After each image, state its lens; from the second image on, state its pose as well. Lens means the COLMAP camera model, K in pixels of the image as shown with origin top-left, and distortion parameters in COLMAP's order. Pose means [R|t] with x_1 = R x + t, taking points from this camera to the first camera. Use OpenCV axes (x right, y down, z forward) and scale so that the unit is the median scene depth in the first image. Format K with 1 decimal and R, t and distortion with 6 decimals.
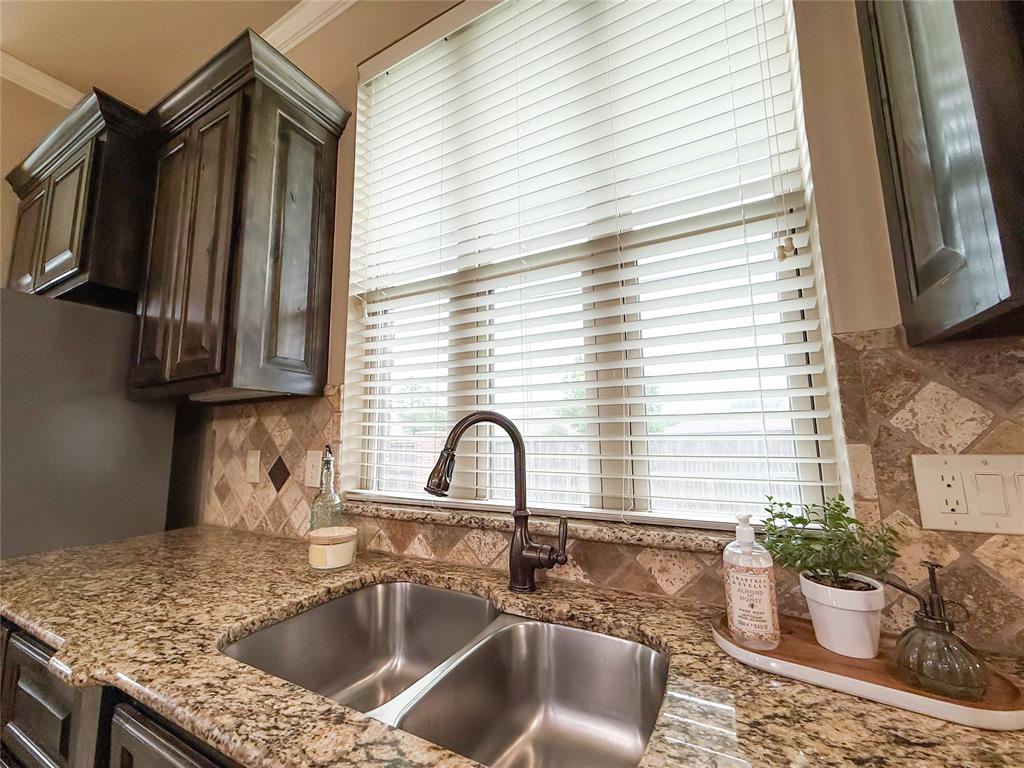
lens RADIAL K [[413.0, 0, 512.0], [0, 413.0, 384.0], [0, 0, 1]] dist [0.000033, 0.000048]
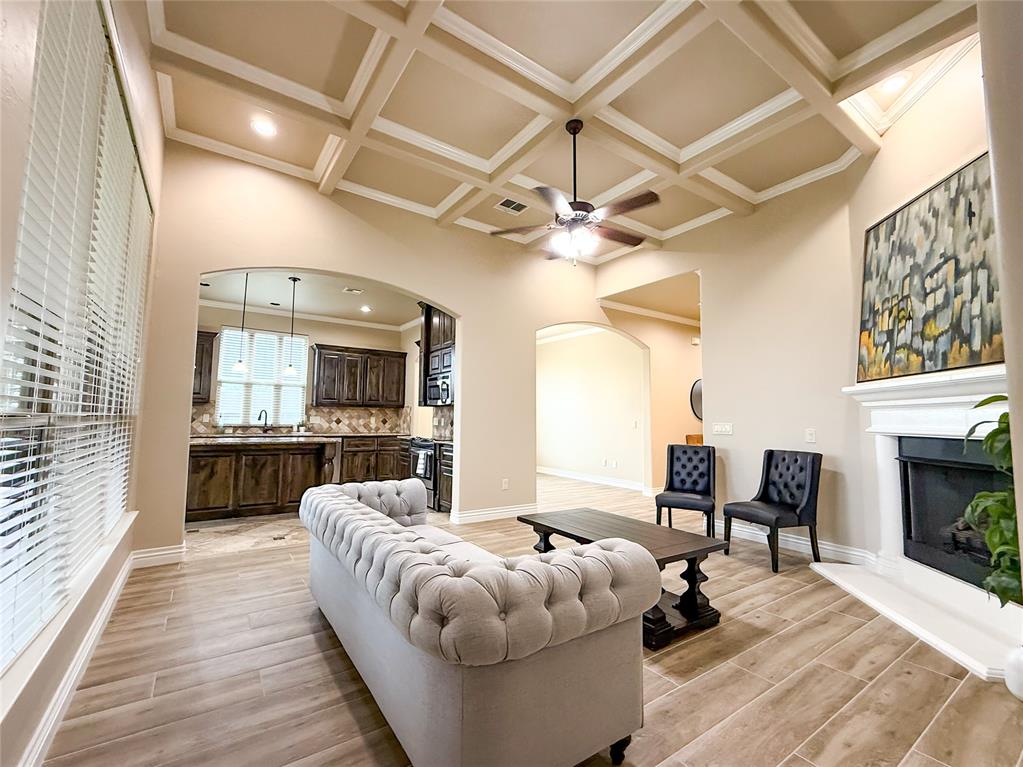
lens RADIAL K [[432.5, 0, 494.8], [0, 432.5, 386.4], [0, 0, 1]] dist [0.000526, 0.000020]
pose [[0.467161, 0.089570, 0.879624, -3.296411], [-0.133166, 0.990635, -0.030150, -0.438112], [-0.874087, -0.103051, 0.474714, -4.133935]]
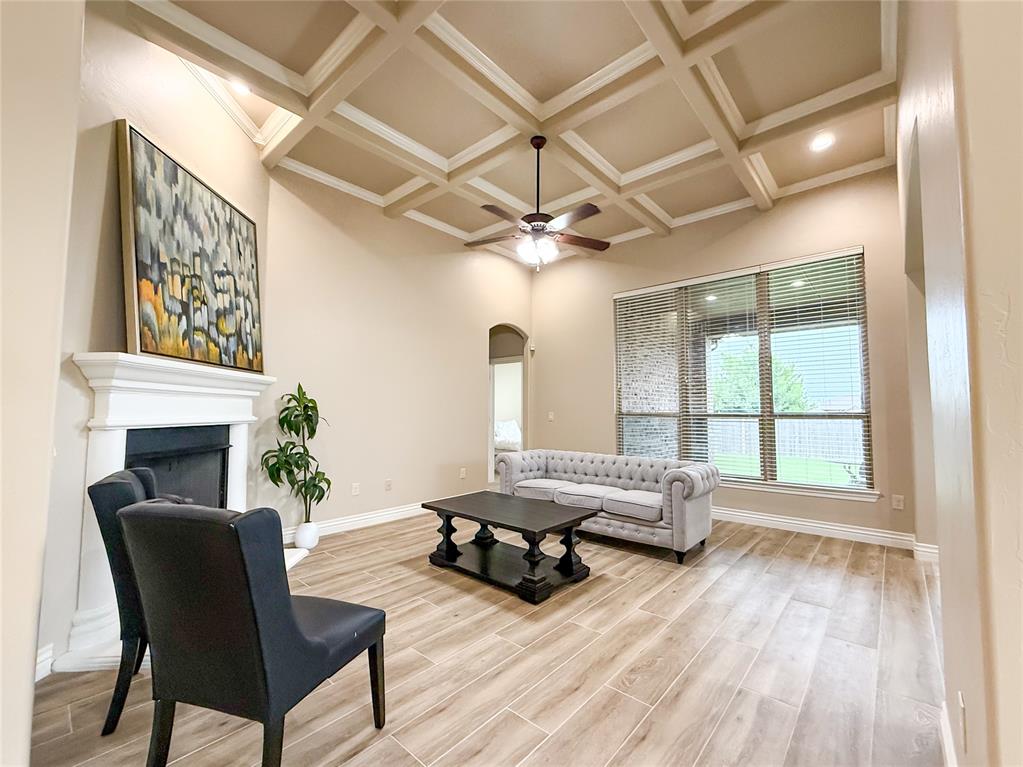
lens RADIAL K [[428.8, 0, 522.3], [0, 428.8, 387.0], [0, 0, 1]] dist [-0.000641, -0.000046]
pose [[-0.208481, -0.038916, -0.977252, 1.179774], [0.126885, 0.989687, -0.066480, -0.387128], [0.969761, -0.137858, -0.201393, -3.053501]]
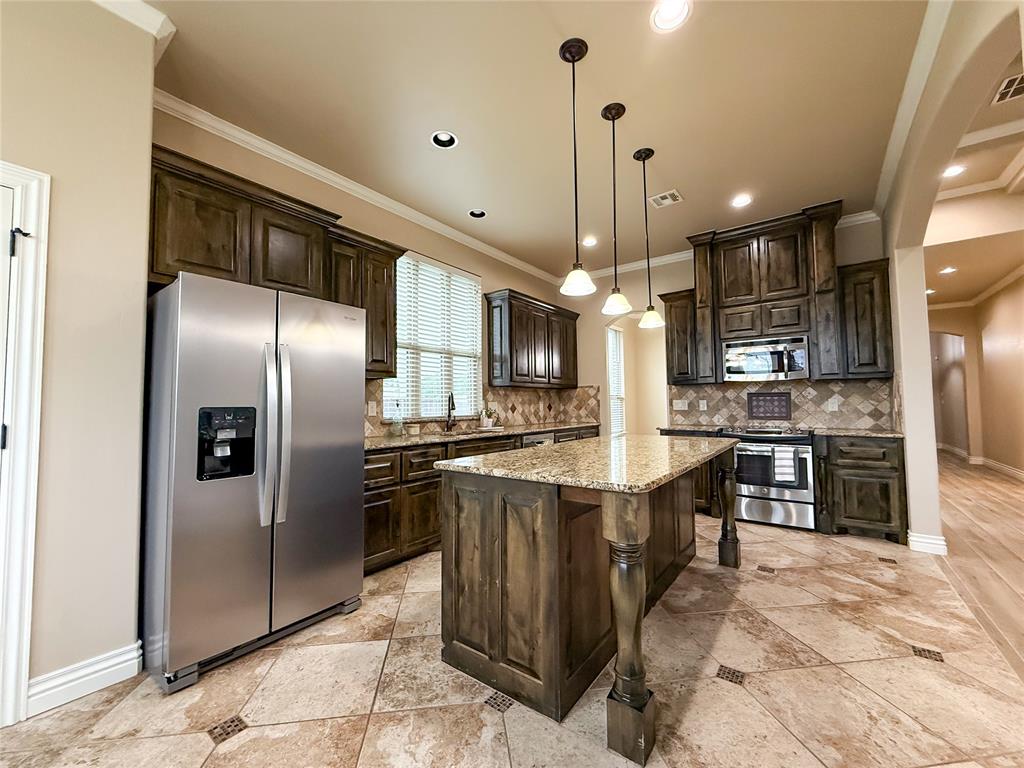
lens RADIAL K [[400.9, 0, 520.2], [0, 400.9, 384.6], [0, 0, 1]] dist [-0.000903, 0.000104]
pose [[0.141946, 0.063280, 0.987850, -2.792293], [-0.118007, 0.991919, -0.046584, 0.066895], [-0.982815, -0.109961, 0.148266, -0.234500]]
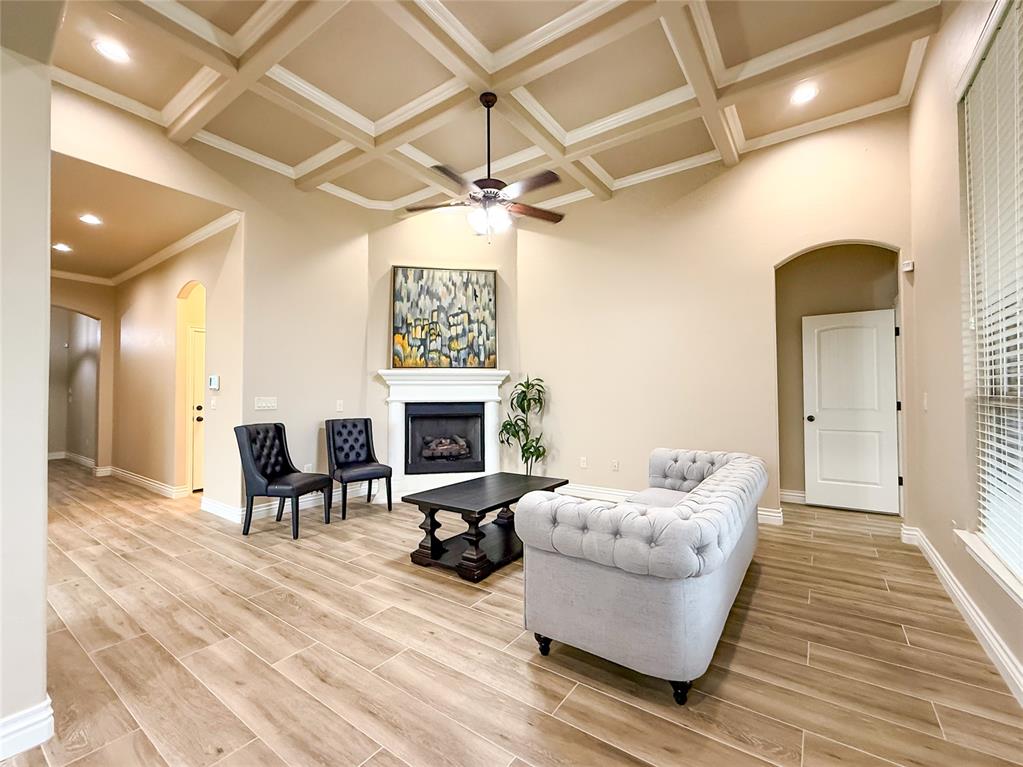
lens RADIAL K [[439.5, 0, 509.1], [0, 439.5, 385.8], [0, 0, 1]] dist [-0.001556, -0.000409]
pose [[-0.993063, 0.022661, 0.115382, -1.529827], [0.005359, 0.988957, -0.148108, -0.099315], [-0.117464, -0.146462, -0.982217, -1.224057]]
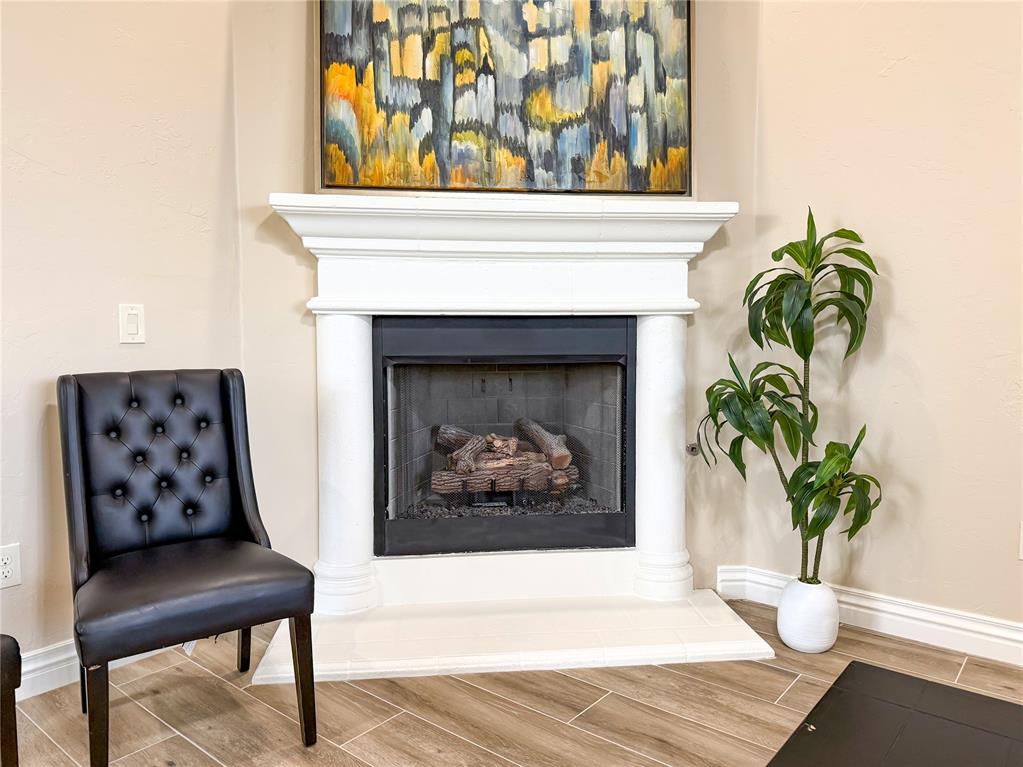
lens RADIAL K [[731.0, 0, 519.0], [0, 731.0, 386.7], [0, 0, 1]] dist [0.023241, -0.004257]
pose [[-0.983752, 0.001389, 0.179529, -0.877226], [-0.006127, 0.999128, -0.041303, -0.275577], [-0.179429, -0.041732, -0.982885, -3.178673]]
